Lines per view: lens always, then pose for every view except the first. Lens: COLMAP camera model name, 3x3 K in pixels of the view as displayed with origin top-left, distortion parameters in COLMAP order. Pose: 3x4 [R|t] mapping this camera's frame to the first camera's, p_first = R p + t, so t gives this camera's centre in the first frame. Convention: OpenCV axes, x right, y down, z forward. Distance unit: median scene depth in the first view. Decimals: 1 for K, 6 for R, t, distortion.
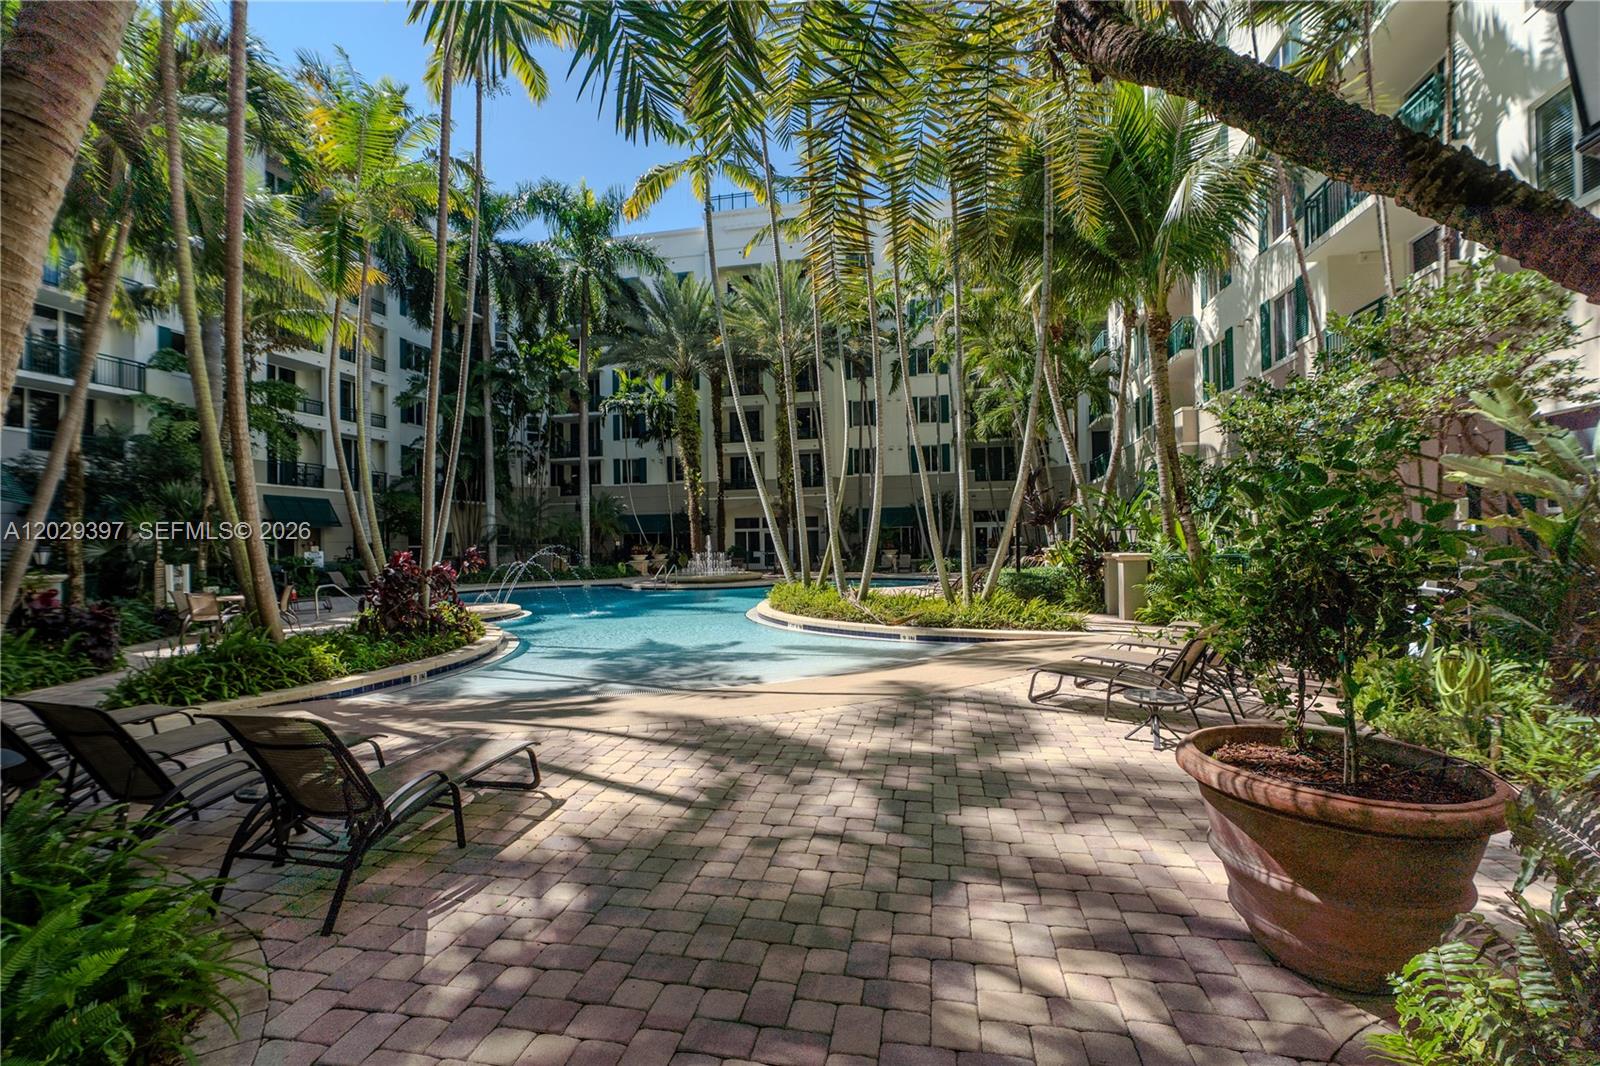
lens RADIAL K [[718.9, 0, 803.2], [0, 718.9, 534.3], [0, 0, 1]] dist [0.001305, 0.000088]
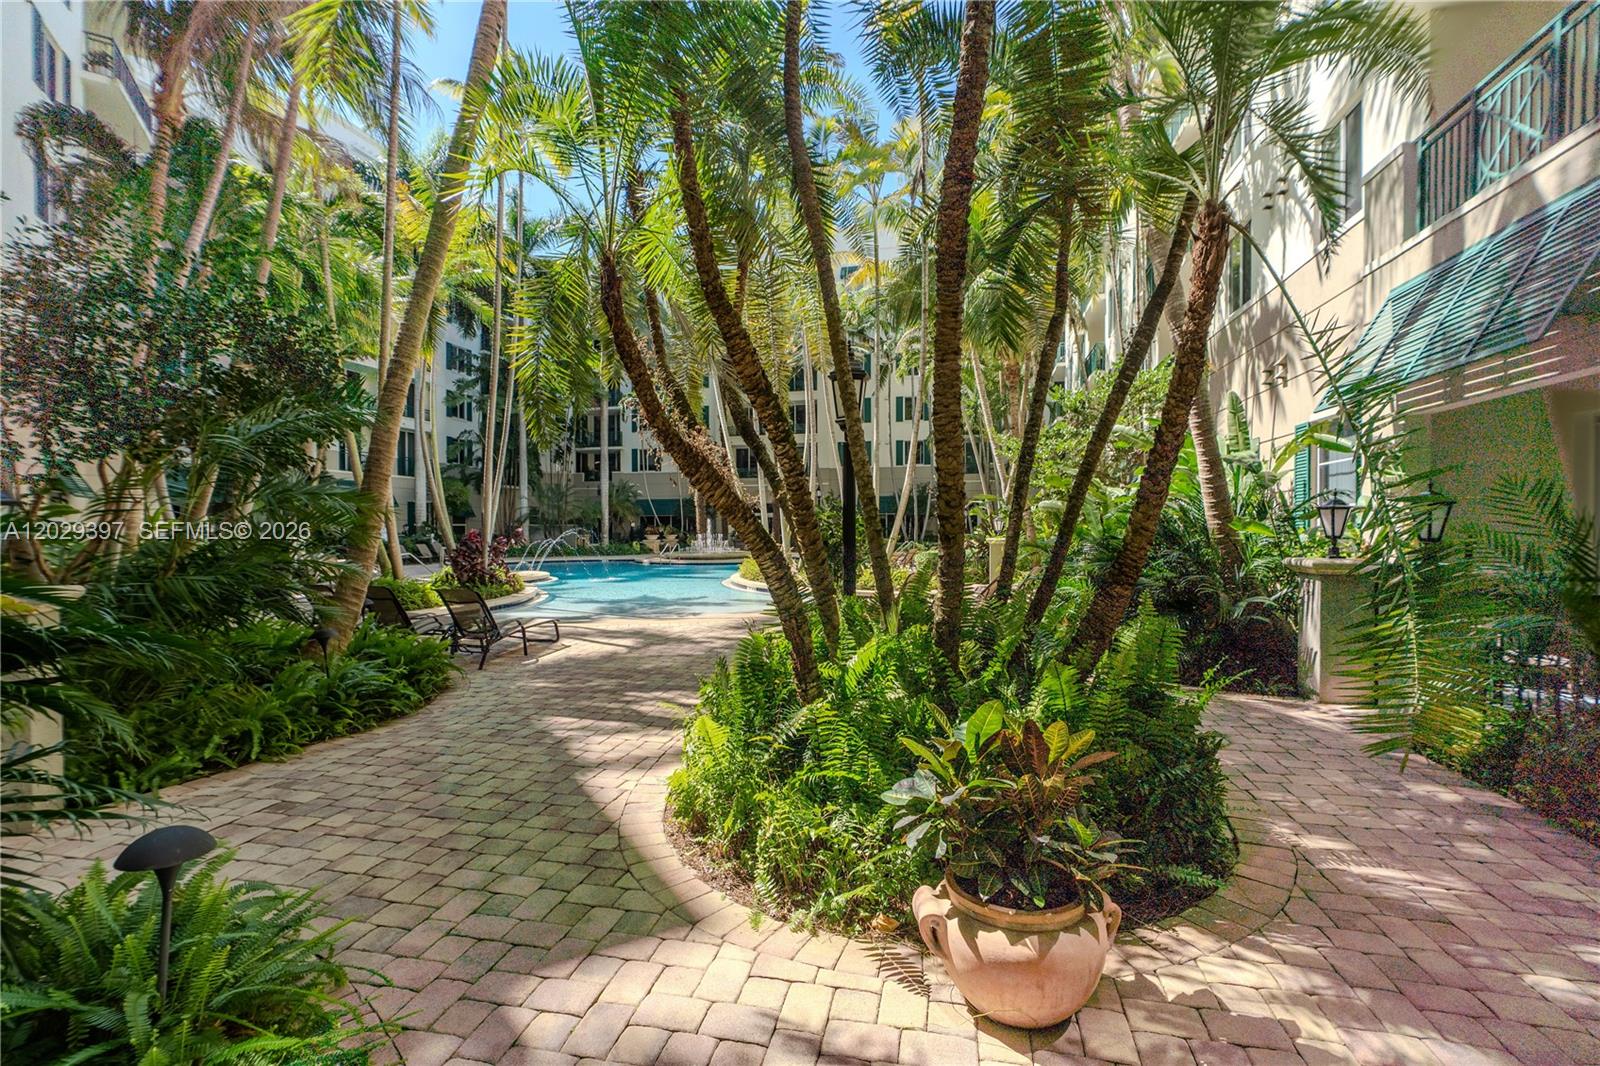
lens RADIAL K [[718.9, 0, 796.9], [0, 718.9, 535.8], [0, 0, 1]] dist [0.001305, 0.000088]
pose [[0.999015, 0.014554, -0.041926, 0.049206], [-0.013479, 0.999576, 0.025828, -0.002584], [0.042285, -0.025238, 0.998787, -0.127374]]
